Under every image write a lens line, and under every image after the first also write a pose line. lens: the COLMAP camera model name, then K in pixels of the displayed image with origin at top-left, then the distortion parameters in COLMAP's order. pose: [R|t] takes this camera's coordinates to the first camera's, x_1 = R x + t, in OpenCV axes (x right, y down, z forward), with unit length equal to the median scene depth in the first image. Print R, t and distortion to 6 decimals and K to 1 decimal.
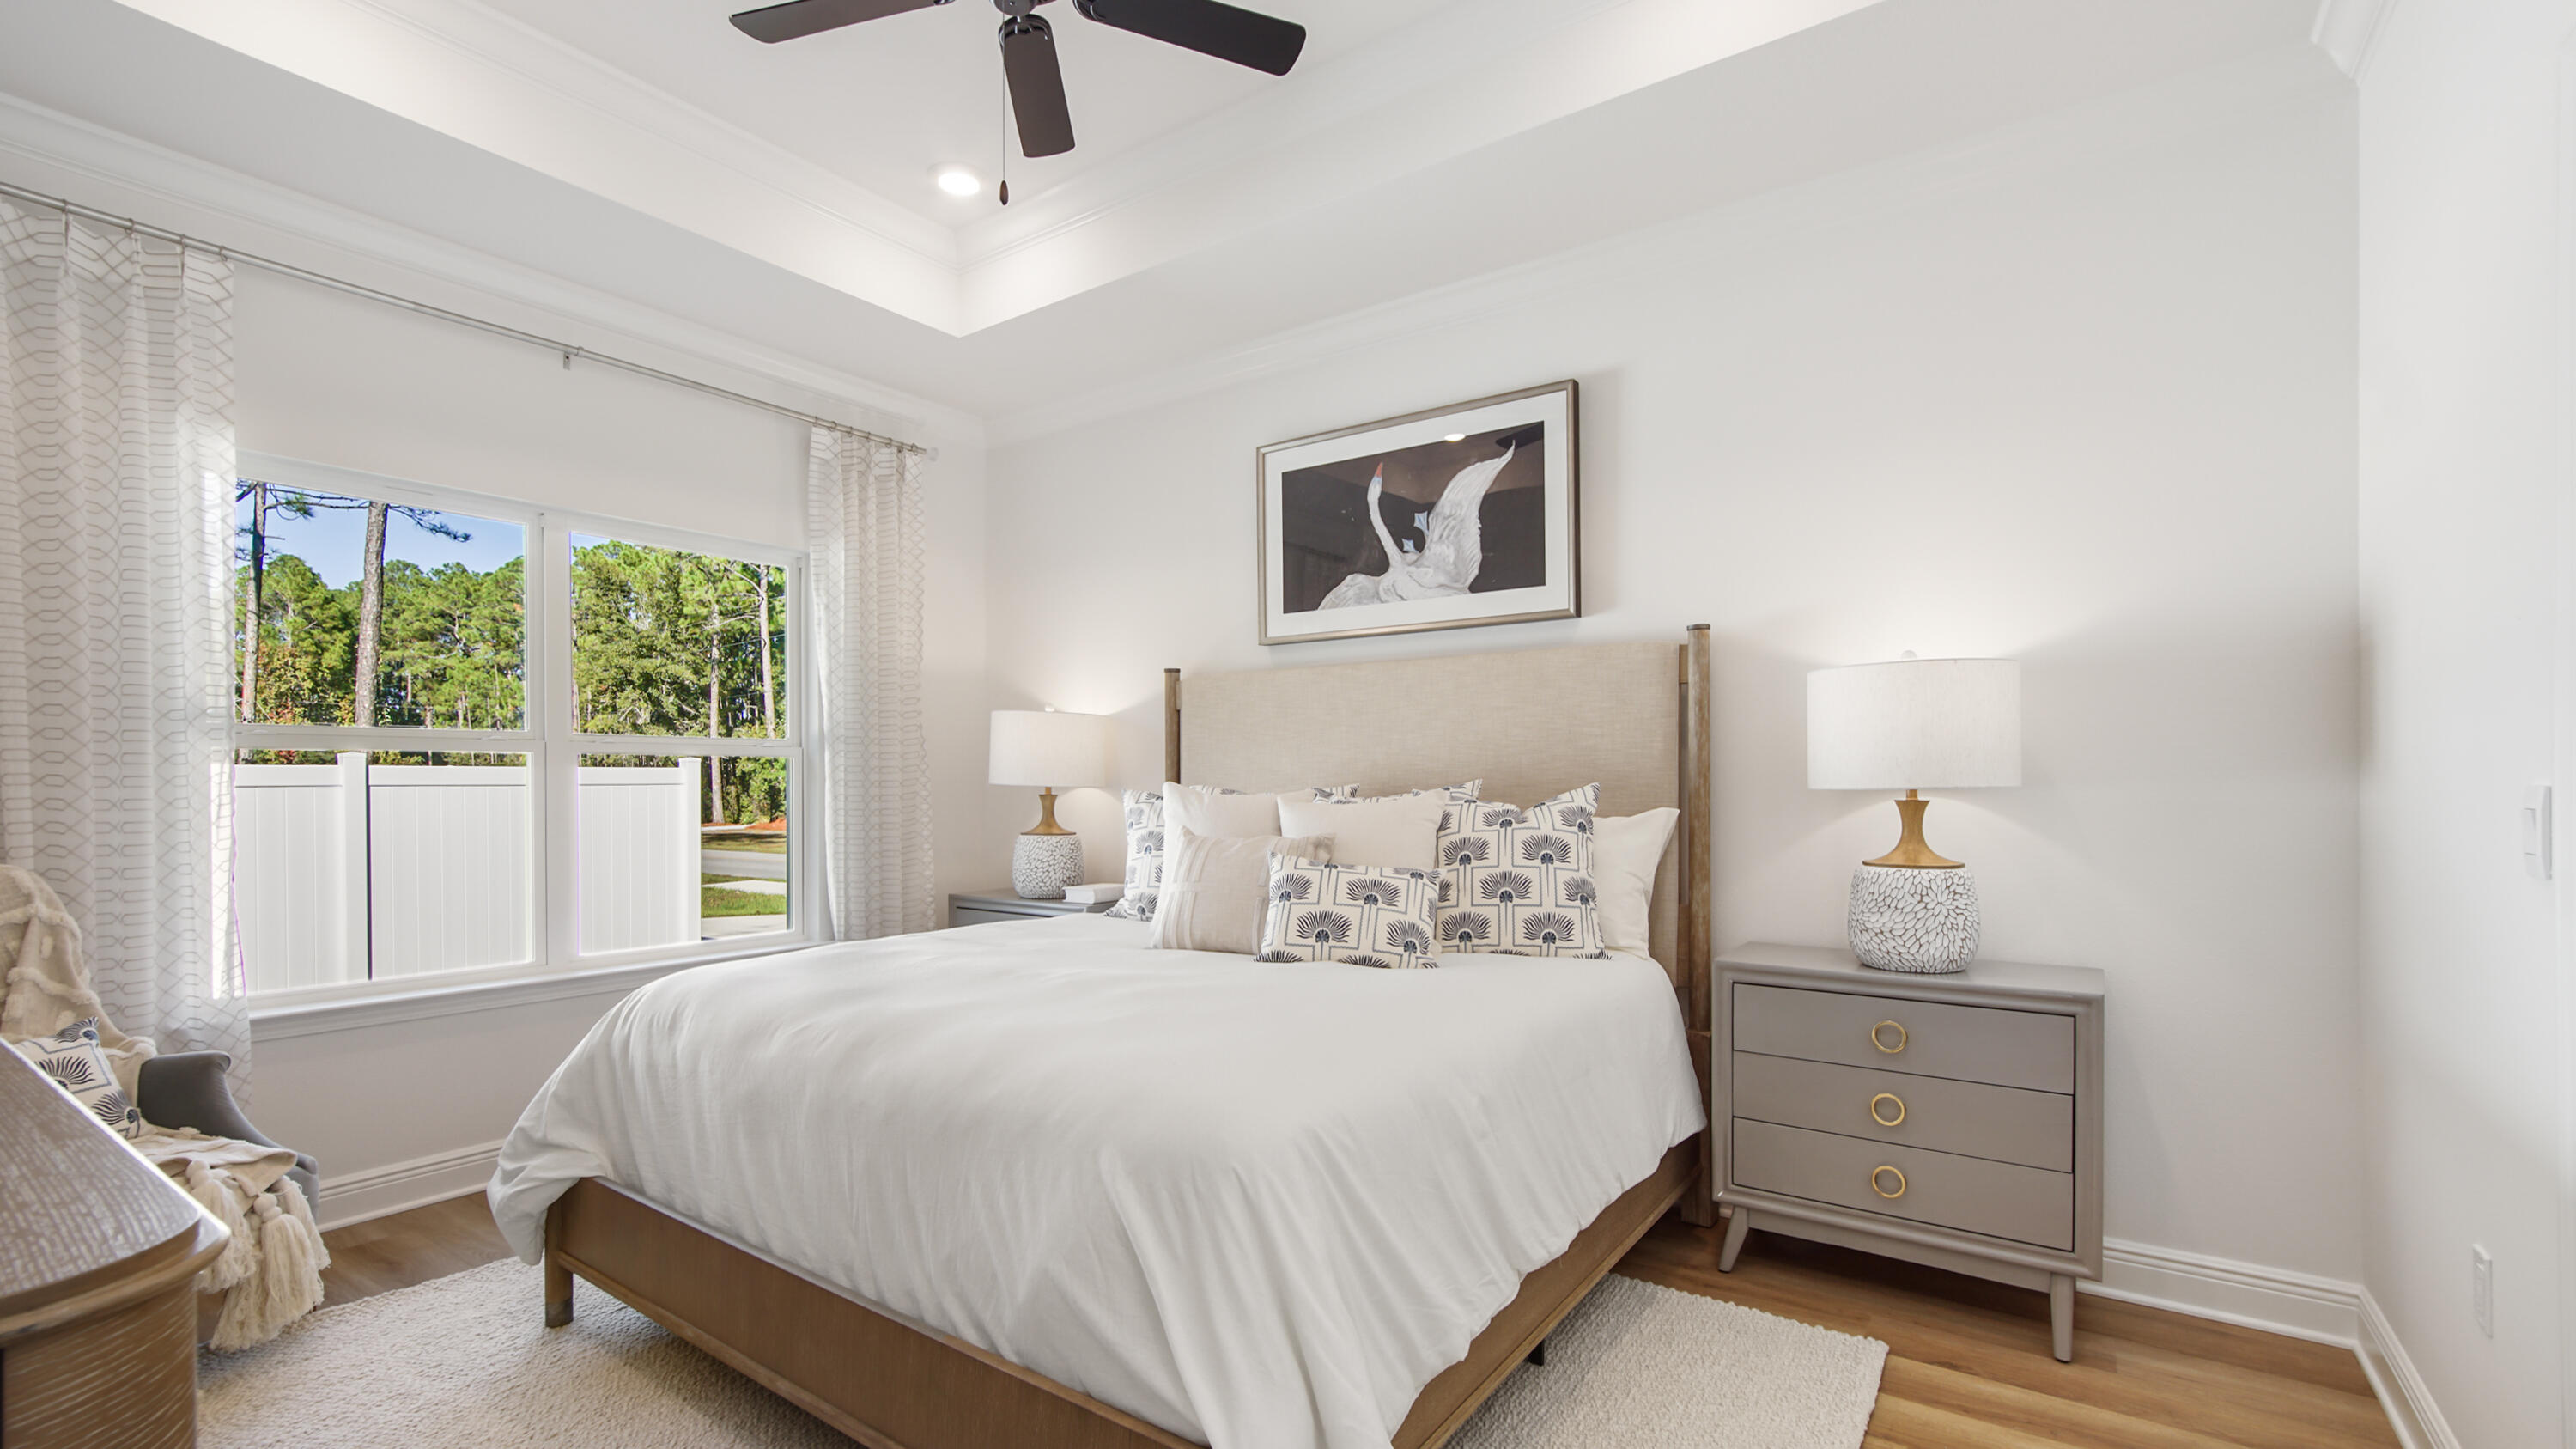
lens RADIAL K [[1131.0, 0, 1280.8], [0, 1131.0, 792.2], [0, 0, 1]] dist [-0.000958, 0.000882]
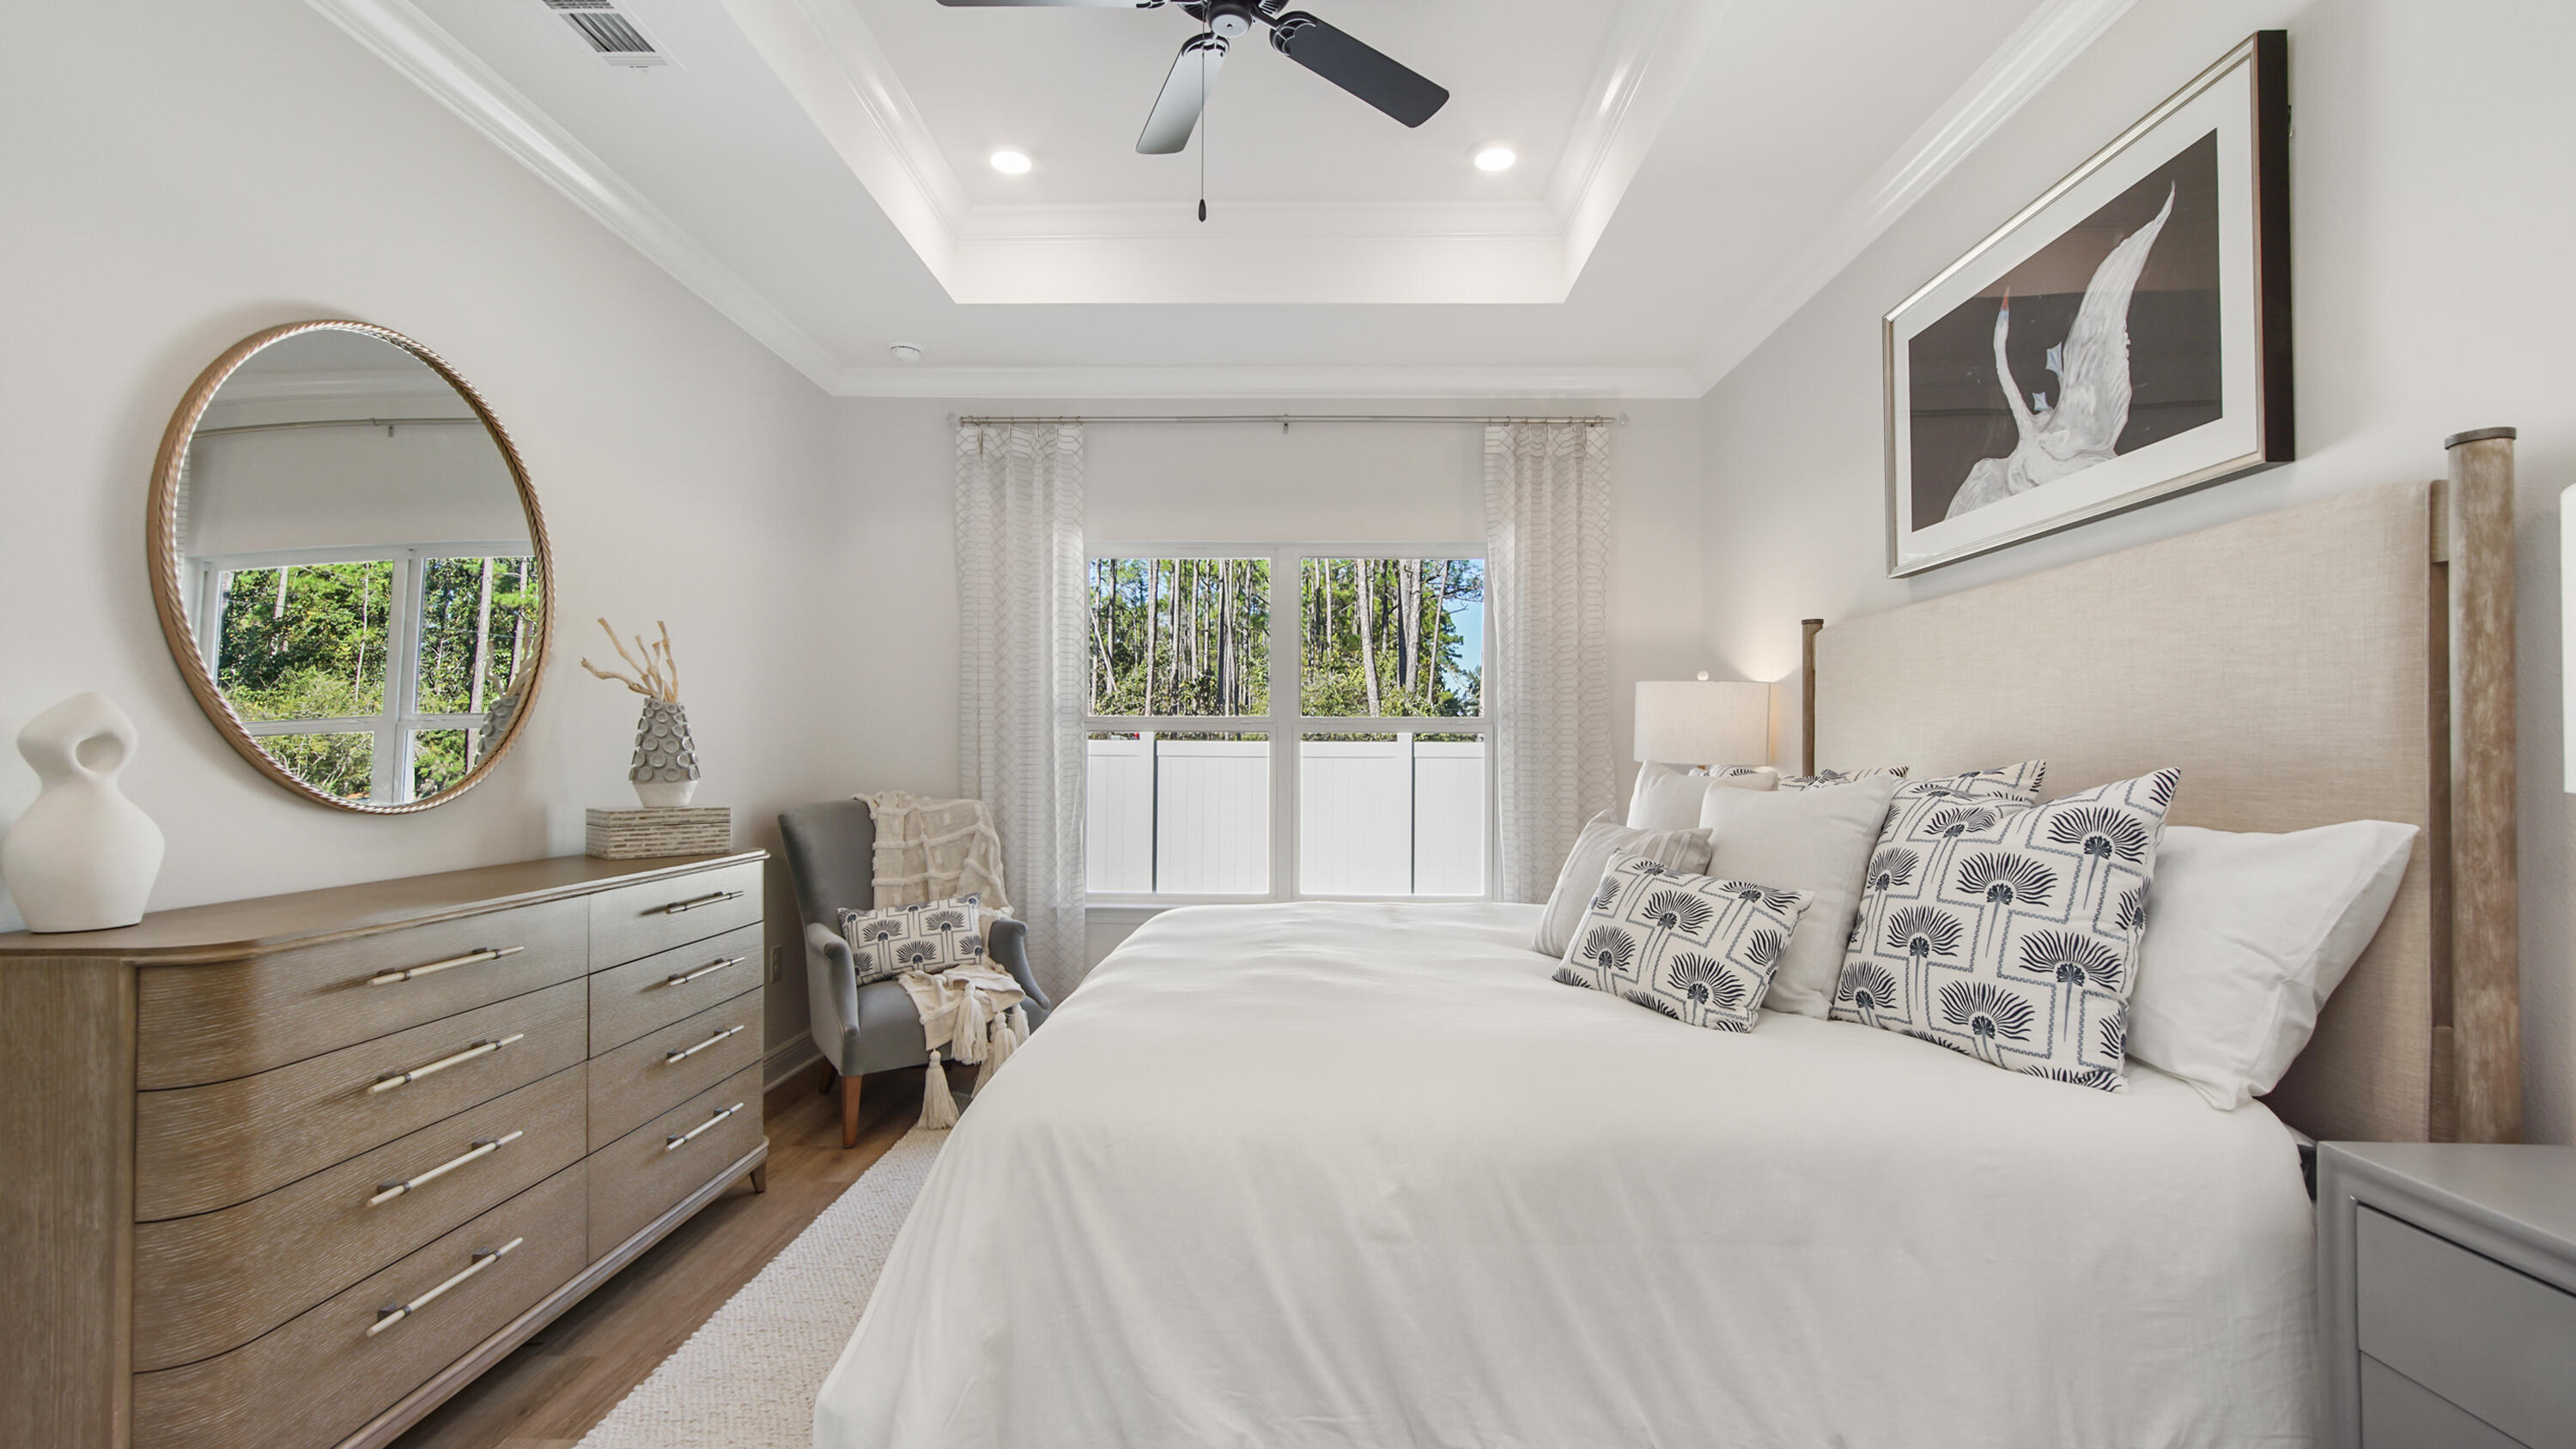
lens RADIAL K [[1112.6, 0, 1282.7], [0, 1112.6, 748.8], [0, 0, 1]] dist [0.001487, 0.000472]
pose [[0.564287, 0.001232, -0.825578, 0.414276], [-0.013953, 0.999870, -0.008045, -0.006374], [0.825461, 0.016059, 0.564231, 0.291293]]
